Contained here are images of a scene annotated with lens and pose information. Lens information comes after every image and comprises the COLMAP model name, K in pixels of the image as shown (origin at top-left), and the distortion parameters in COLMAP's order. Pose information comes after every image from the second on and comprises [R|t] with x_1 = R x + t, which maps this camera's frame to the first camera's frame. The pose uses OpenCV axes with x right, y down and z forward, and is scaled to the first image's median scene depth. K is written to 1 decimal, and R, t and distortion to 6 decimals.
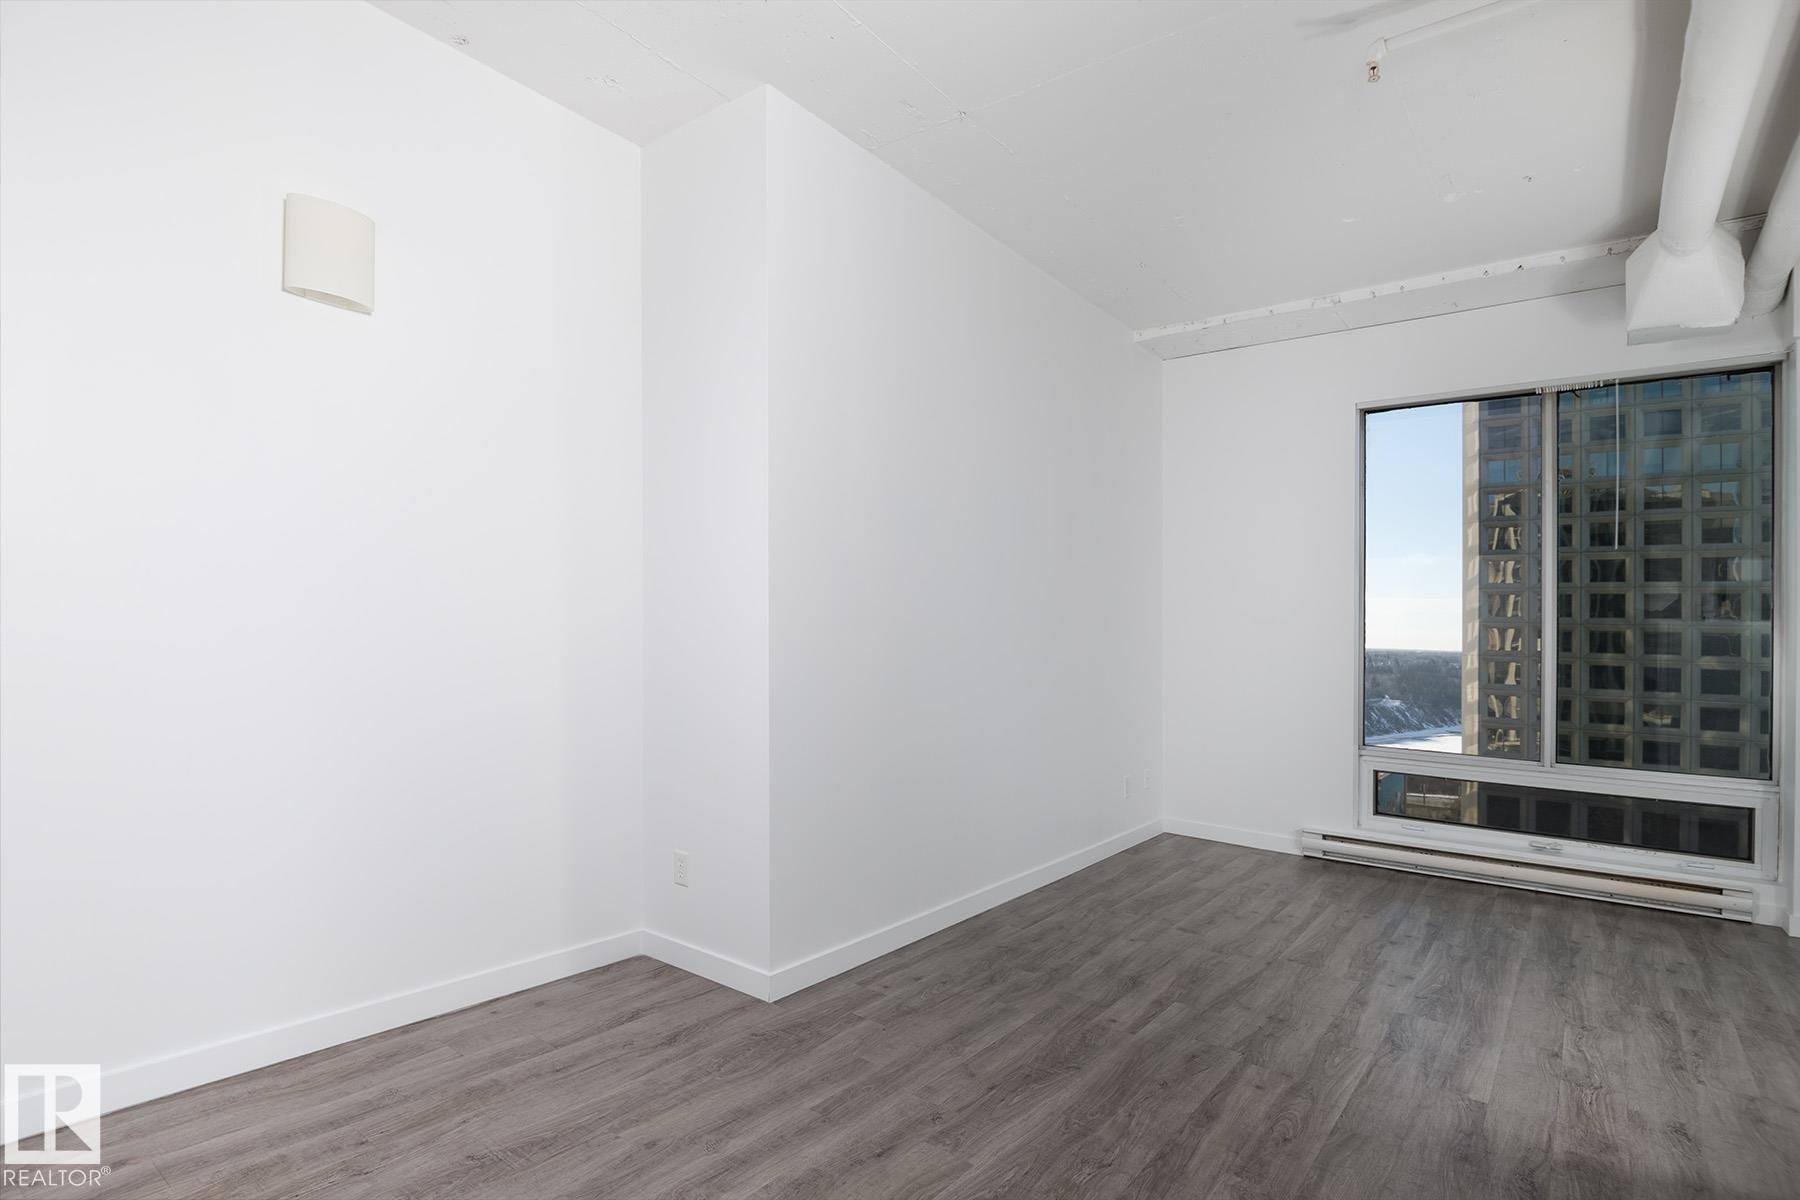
lens RADIAL K [[901.2, 0, 893.2], [0, 901.2, 640.0], [0, 0, 1]] dist [0.000583, -0.010568]
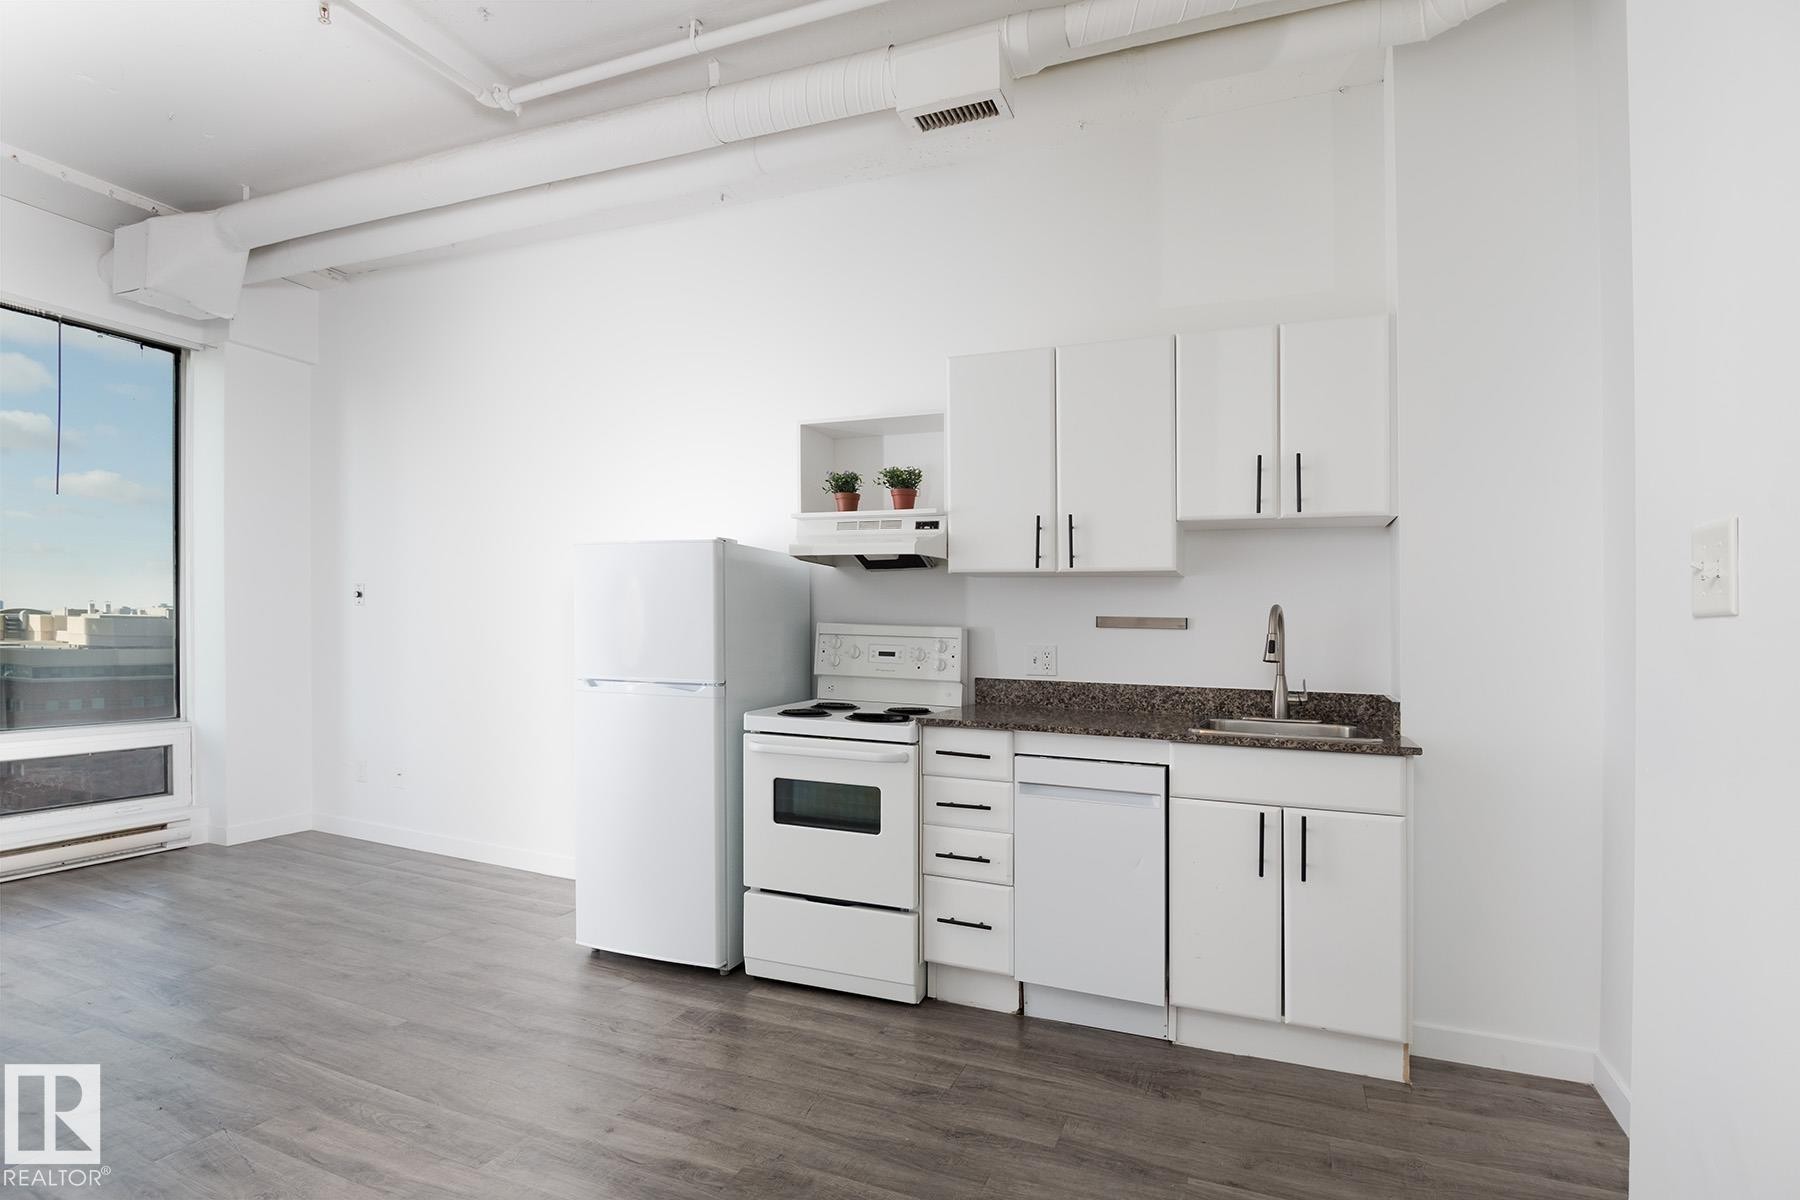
lens RADIAL K [[903.1, 0, 898.7], [0, 903.1, 629.5], [0, 0, 1]] dist [-0.001732, -0.019061]
pose [[-0.255509, -0.035496, 0.966155, -0.491994], [-0.026036, 0.999216, 0.029825, -0.015868], [-0.966456, -0.017534, -0.256233, 0.629155]]
